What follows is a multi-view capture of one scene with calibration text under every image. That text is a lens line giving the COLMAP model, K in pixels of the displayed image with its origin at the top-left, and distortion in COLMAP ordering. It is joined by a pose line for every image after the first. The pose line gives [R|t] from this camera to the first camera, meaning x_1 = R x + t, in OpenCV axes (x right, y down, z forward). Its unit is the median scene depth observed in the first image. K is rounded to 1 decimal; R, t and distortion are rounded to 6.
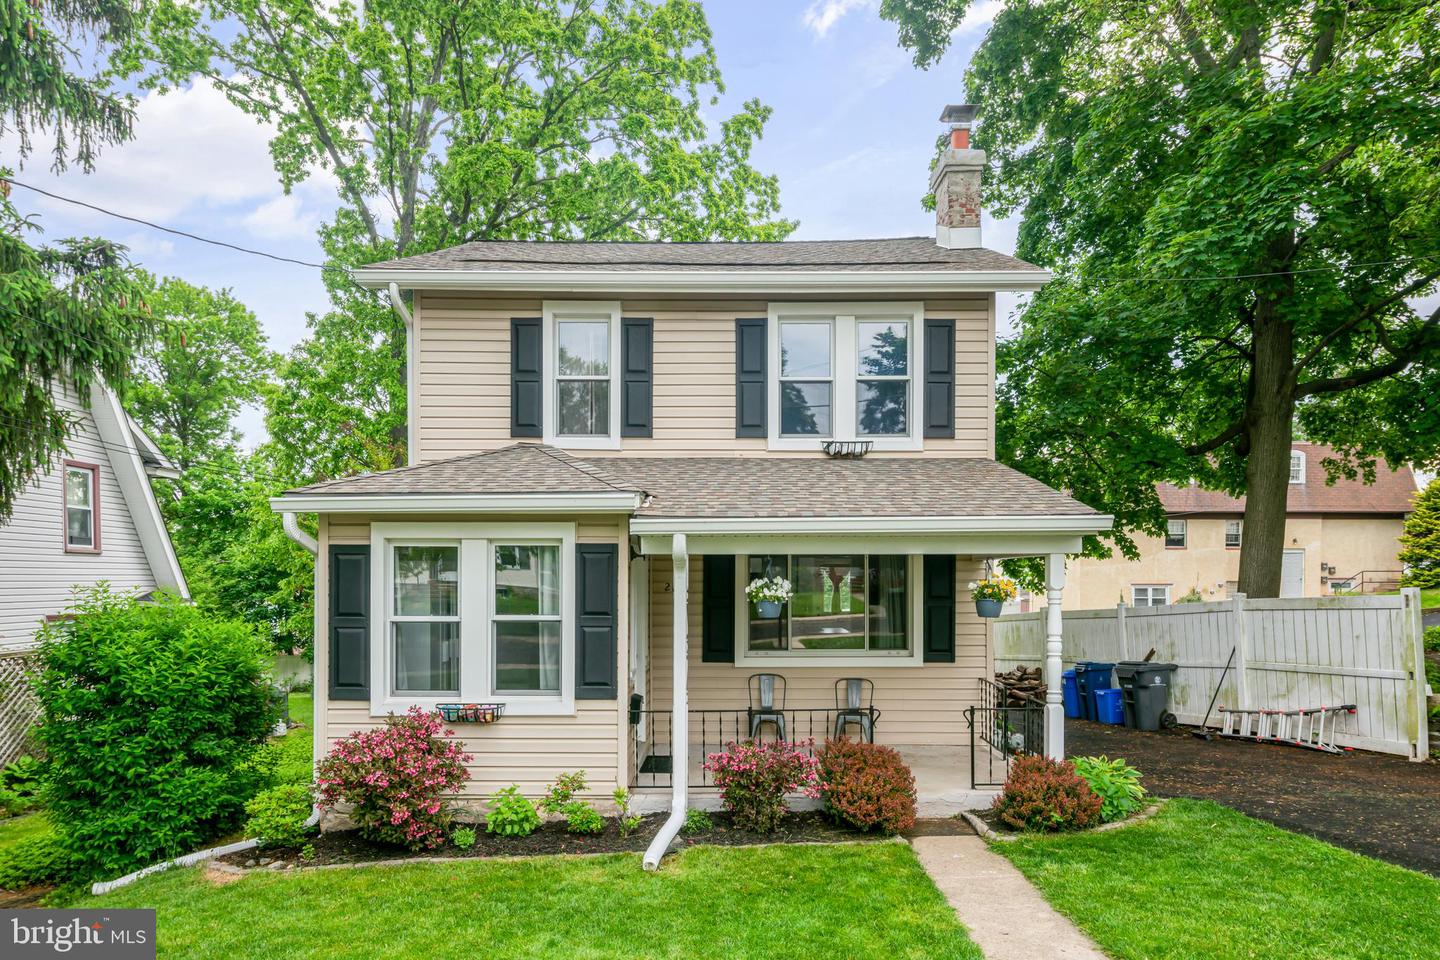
lens RADIAL K [[716.6, 0, 720.0], [0, 716.6, 480.0], [0, 0, 1]] dist [0.002064, -0.000010]
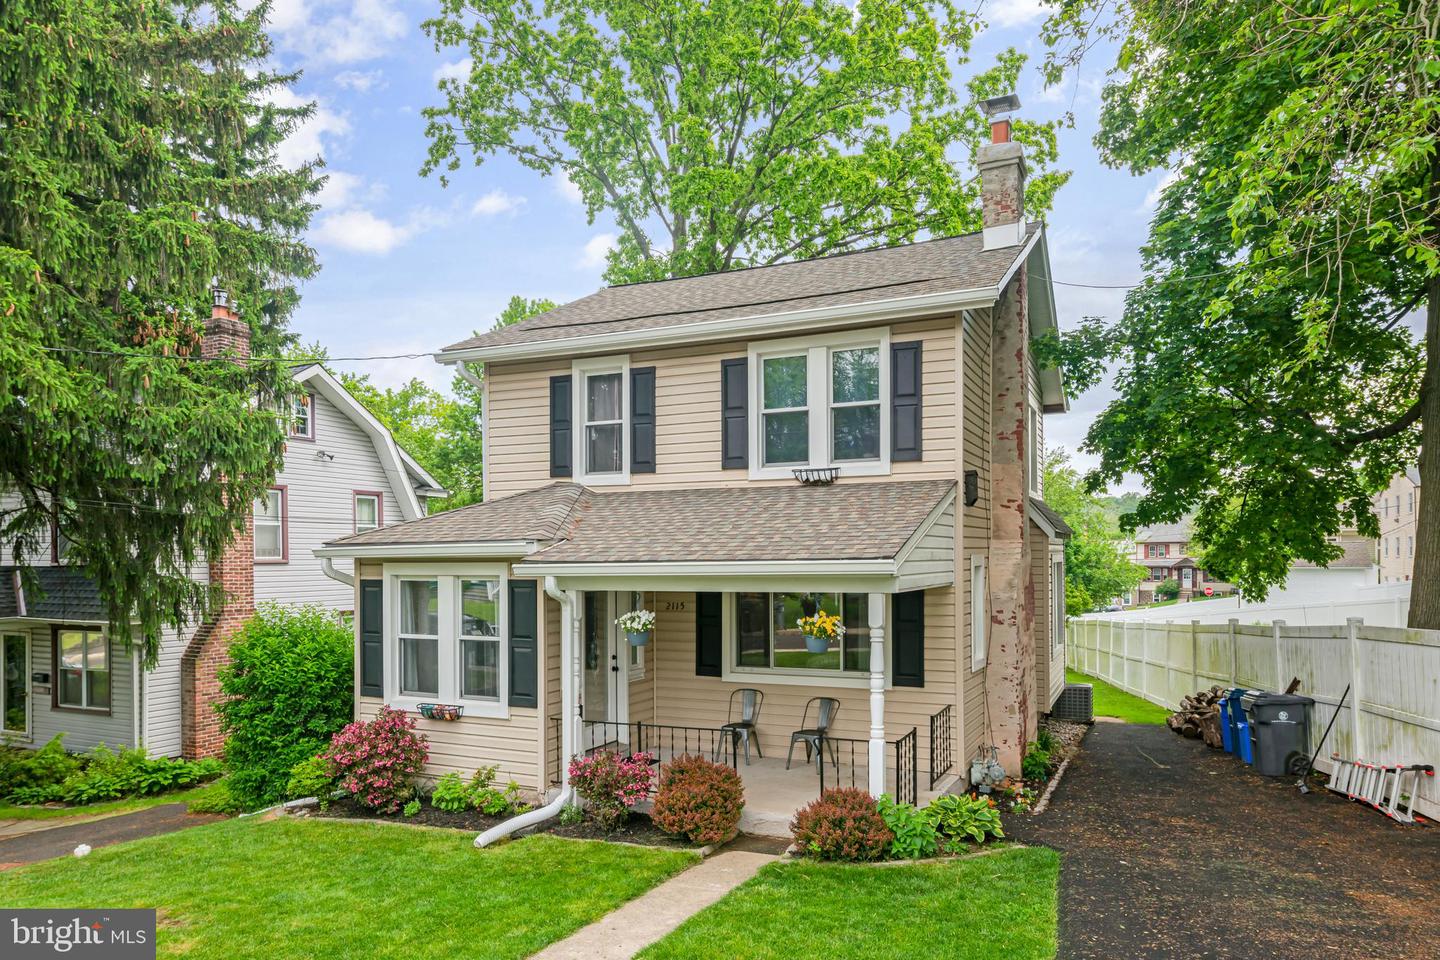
lens RADIAL K [[722.2, 0, 719.8], [0, 722.2, 459.6], [0, 0, 1]] dist [0.002589, 0.000561]
pose [[0.941249, -0.054741, -0.333246, 0.395907], [0.049277, 0.998476, -0.024831, -0.048255], [0.334098, 0.006951, 0.942513, -0.040253]]
